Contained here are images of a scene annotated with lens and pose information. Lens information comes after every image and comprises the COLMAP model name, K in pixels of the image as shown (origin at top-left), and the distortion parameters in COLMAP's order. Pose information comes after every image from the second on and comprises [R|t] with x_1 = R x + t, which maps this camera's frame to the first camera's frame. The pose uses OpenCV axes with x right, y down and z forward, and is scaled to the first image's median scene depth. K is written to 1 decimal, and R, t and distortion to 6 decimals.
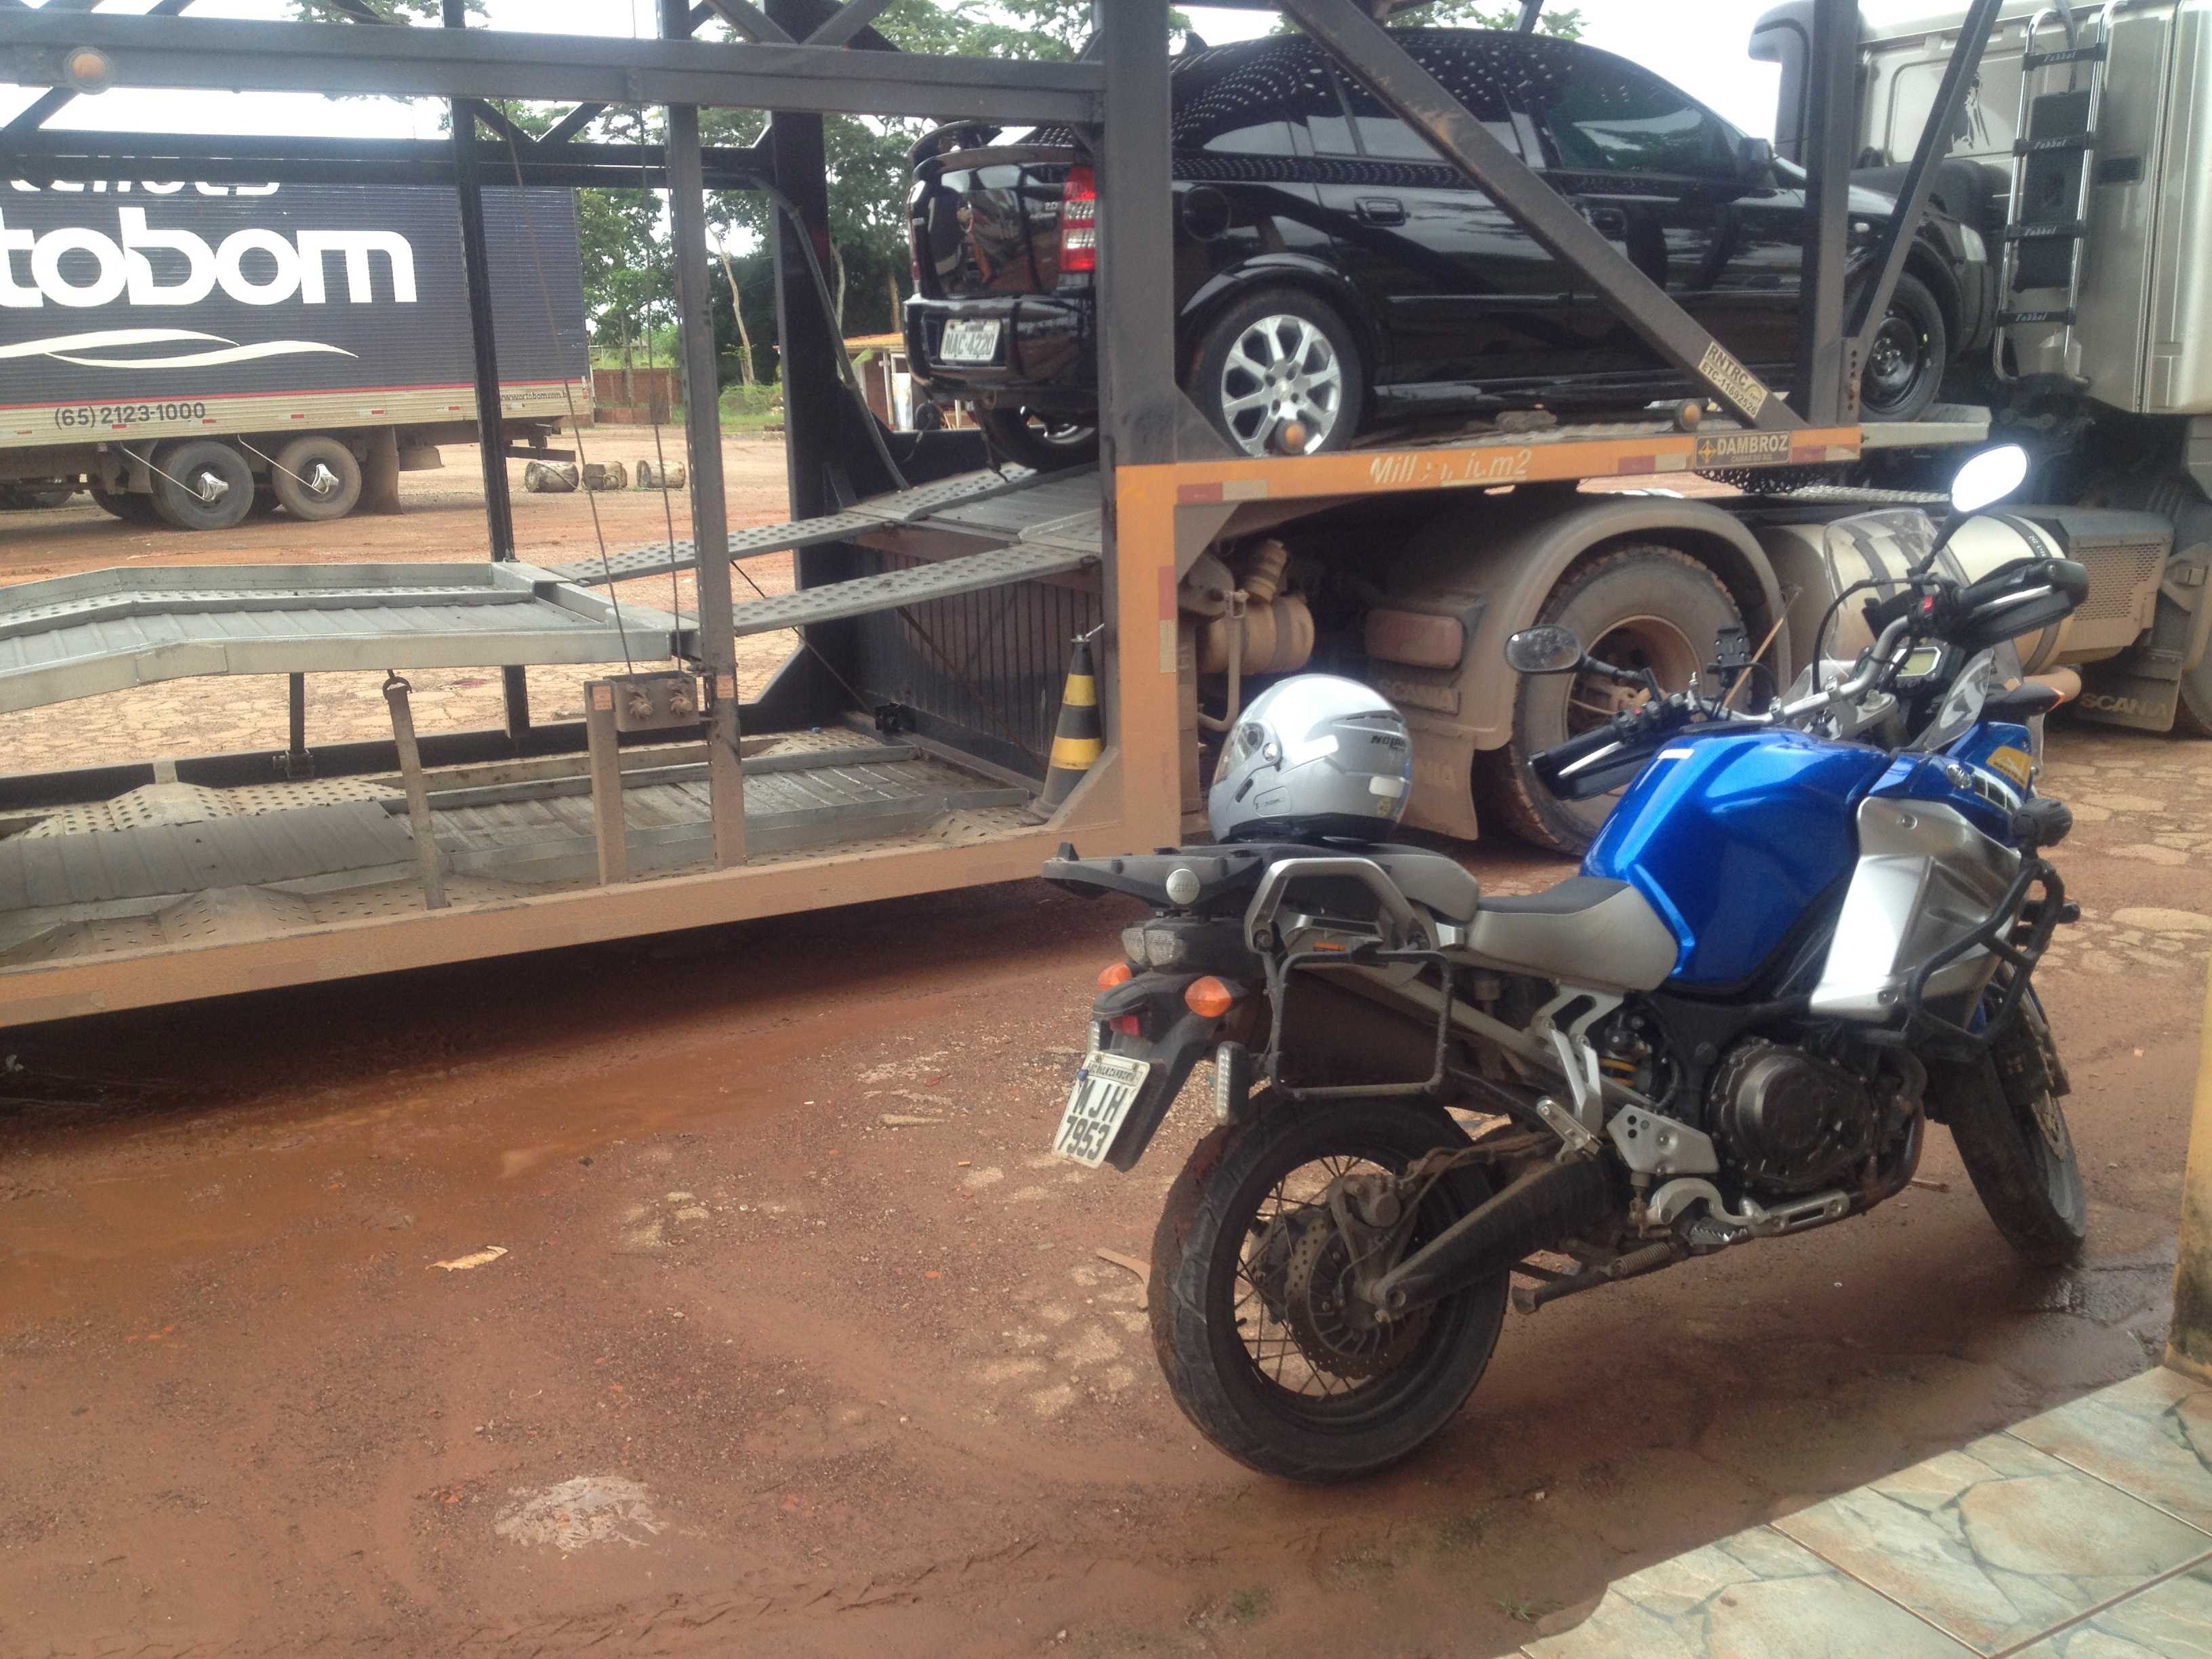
lens RADIAL K [[2175.7, 0, 1095.9], [0, 2175.7, 810.3], [0, 0, 1]] dist [0.000733, 0.000000]
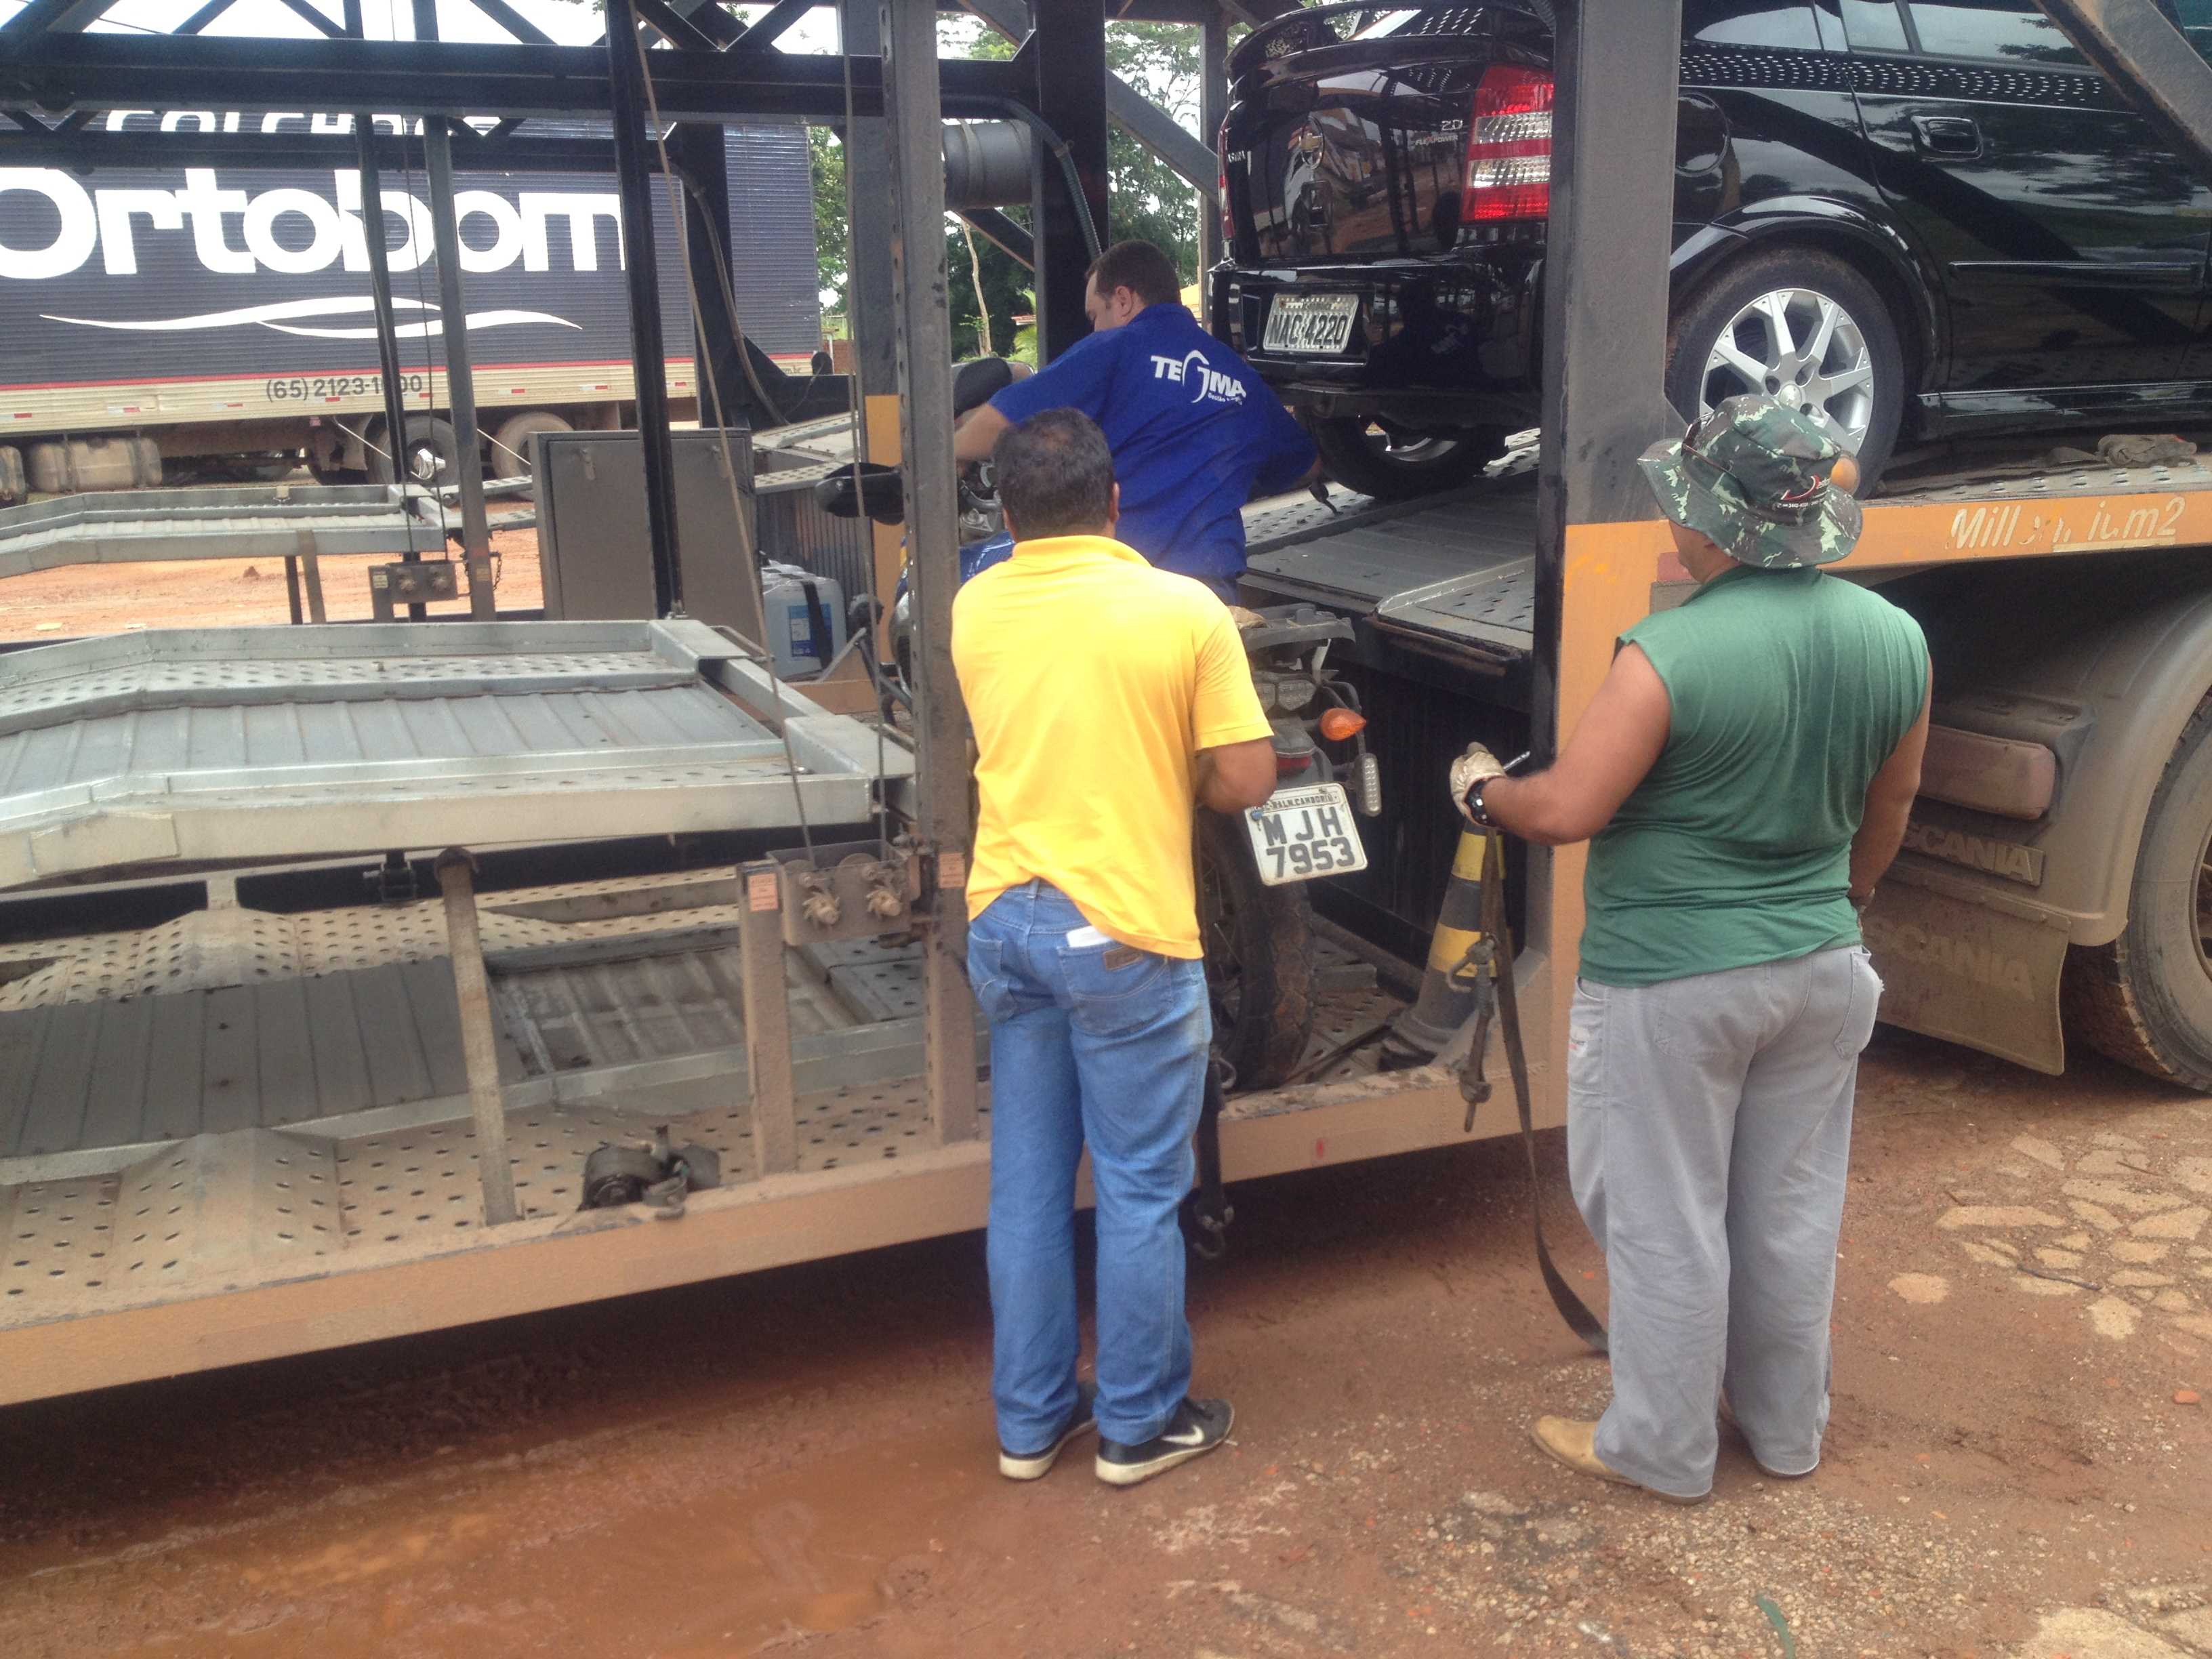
lens RADIAL K [[2175.7, 0, 1076.5], [0, 2175.7, 824.6], [0, 0, 1]] dist [0.000733, 0.000000]
pose [[0.993488, 0.030259, -0.109843, -0.053003], [-0.028116, 0.999384, 0.021011, -0.068275], [0.110411, -0.017786, 0.993727, 0.296848]]
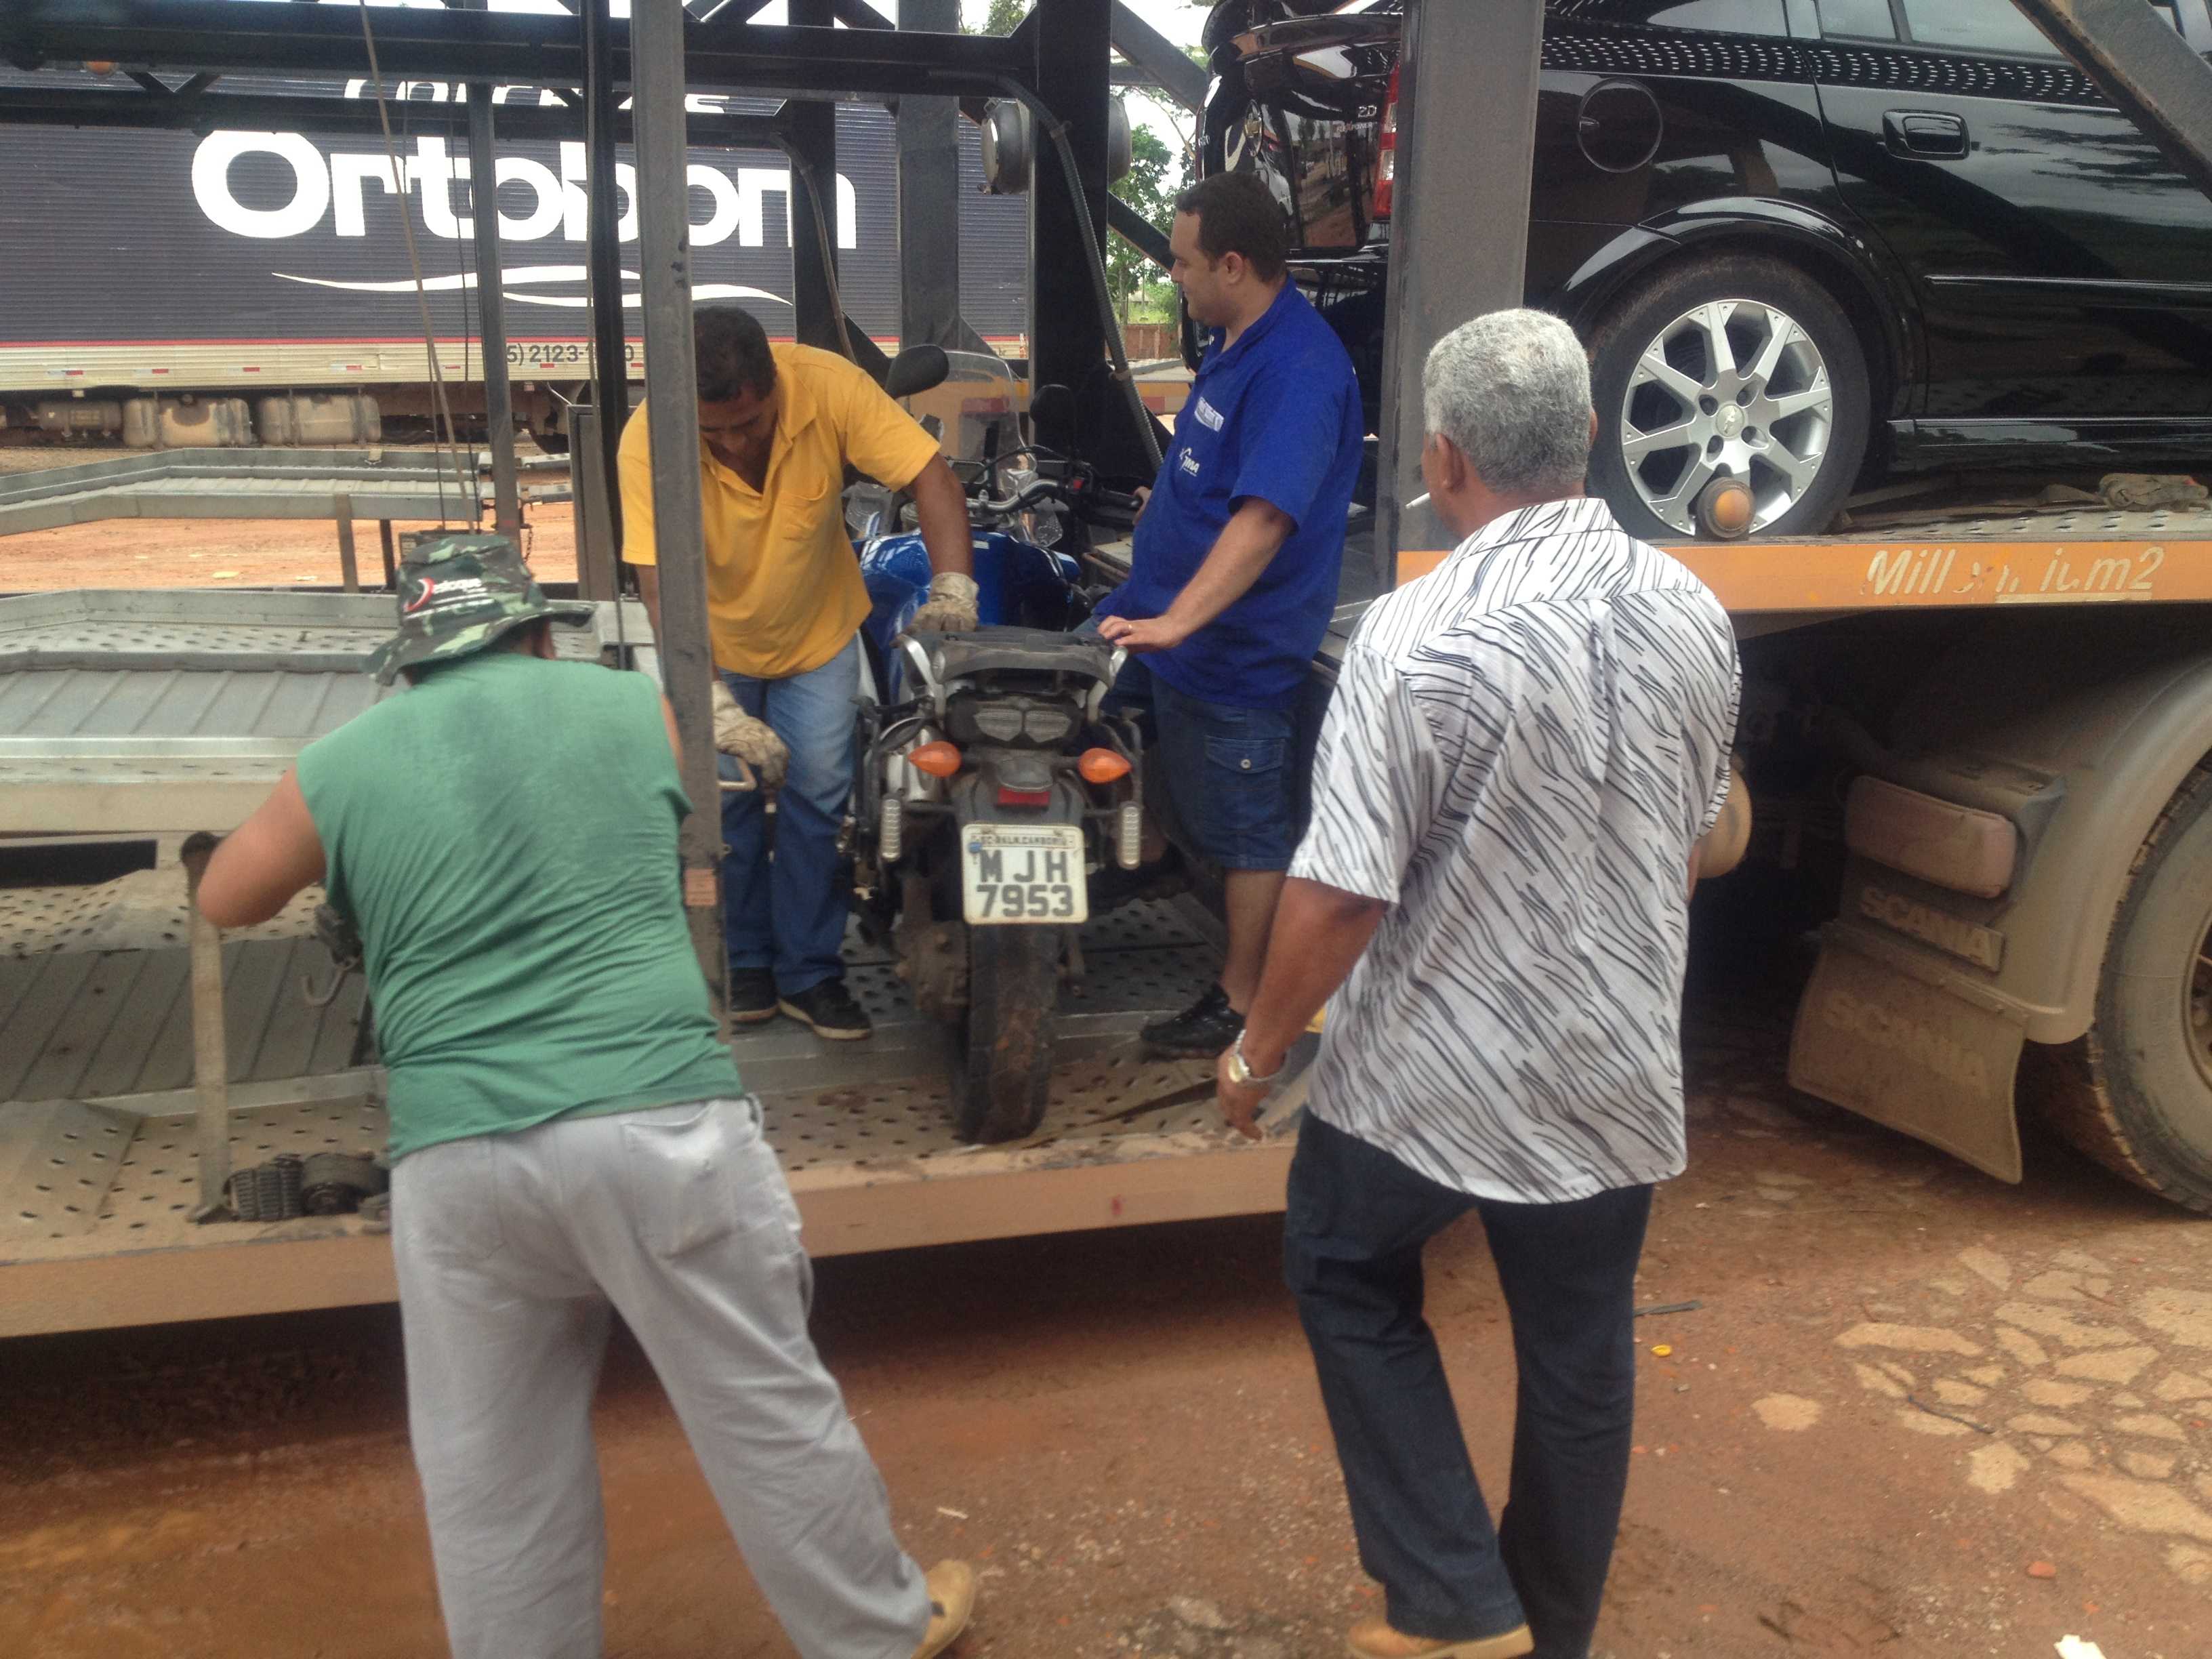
lens RADIAL K [[2175.7, 0, 1053.5], [0, 2175.7, 823.8], [0, 0, 1]] dist [0.000733, 0.000000]
pose [[0.968514, 0.089234, -0.232417, 0.052879], [-0.083438, 0.995910, 0.034672, -0.083864], [0.234560, -0.014188, 0.971998, 0.350081]]
